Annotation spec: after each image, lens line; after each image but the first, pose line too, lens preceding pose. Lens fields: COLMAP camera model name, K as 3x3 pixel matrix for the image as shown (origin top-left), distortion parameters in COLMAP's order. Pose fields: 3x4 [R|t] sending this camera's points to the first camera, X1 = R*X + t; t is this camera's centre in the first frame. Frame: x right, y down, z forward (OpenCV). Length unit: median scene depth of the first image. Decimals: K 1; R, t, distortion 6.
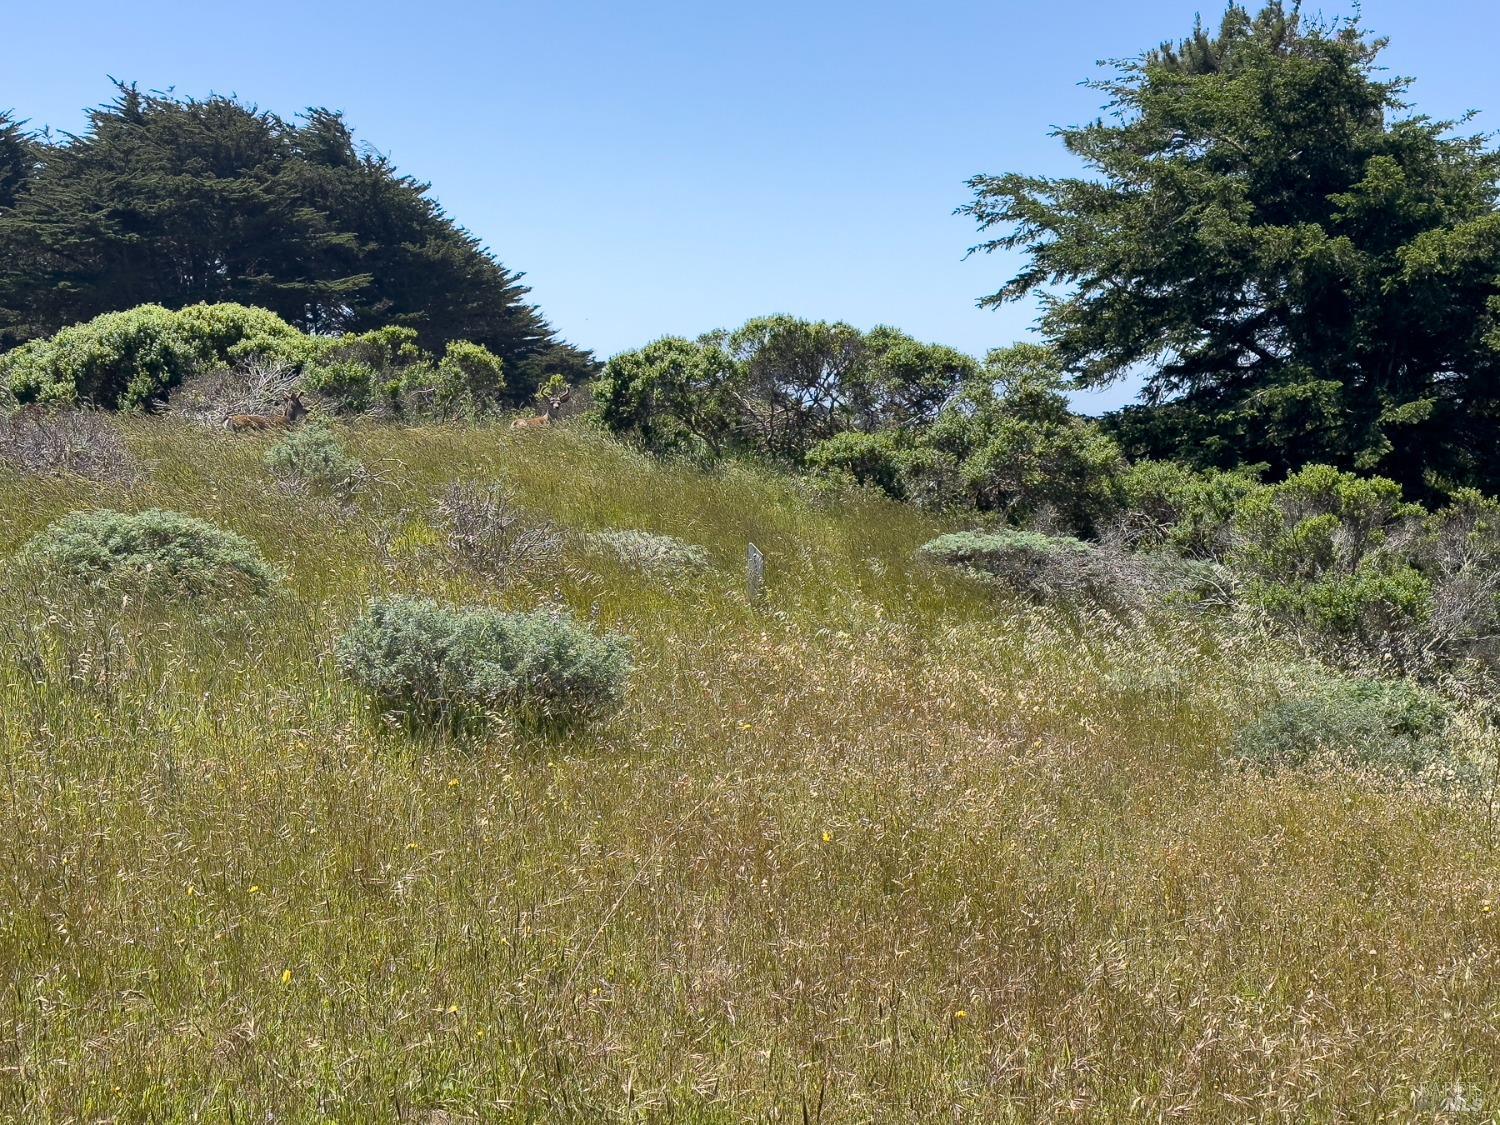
lens RADIAL K [[2032.9, 0, 728.4], [0, 2032.9, 550.7], [0, 0, 1]] dist [0.028792, 0.000000]
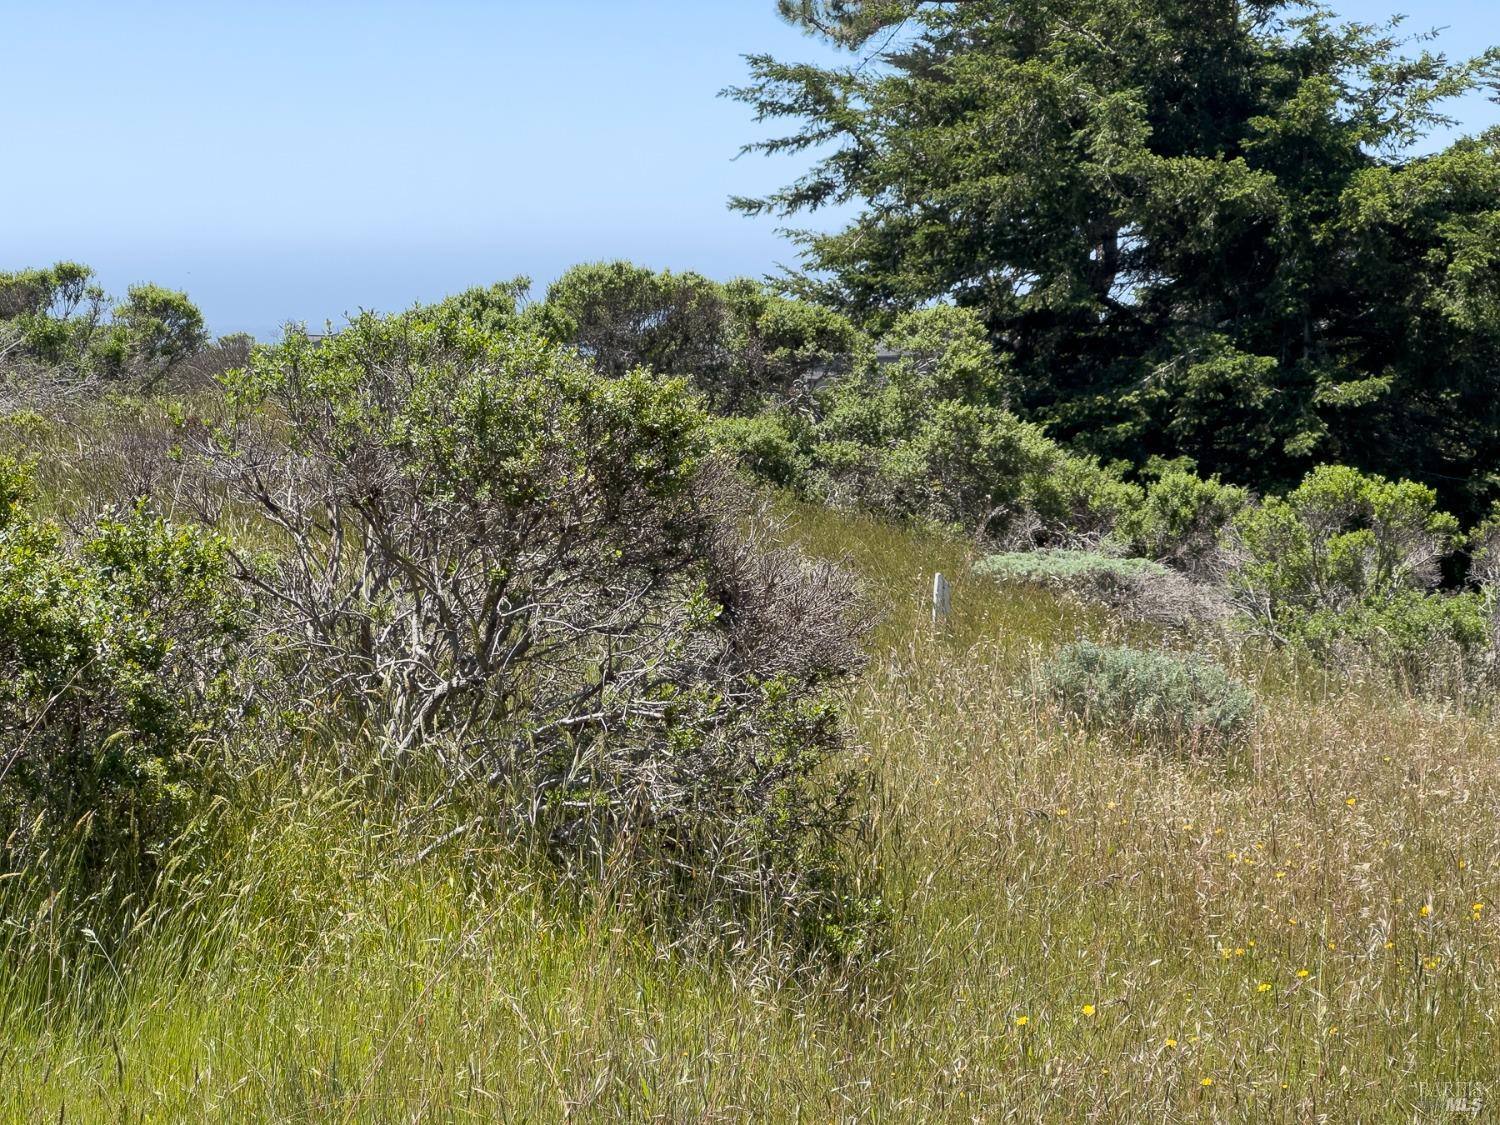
lens RADIAL K [[3265.3, 0, 762.9], [0, 3265.3, 558.4], [0, 0, 1]] dist [-0.005545, 0.000000]
pose [[0.965675, -0.004077, 0.259722, -0.227403], [0.003729, 0.999991, 0.001834, -0.005989], [-0.259727, -0.000802, 0.965682, -0.187023]]
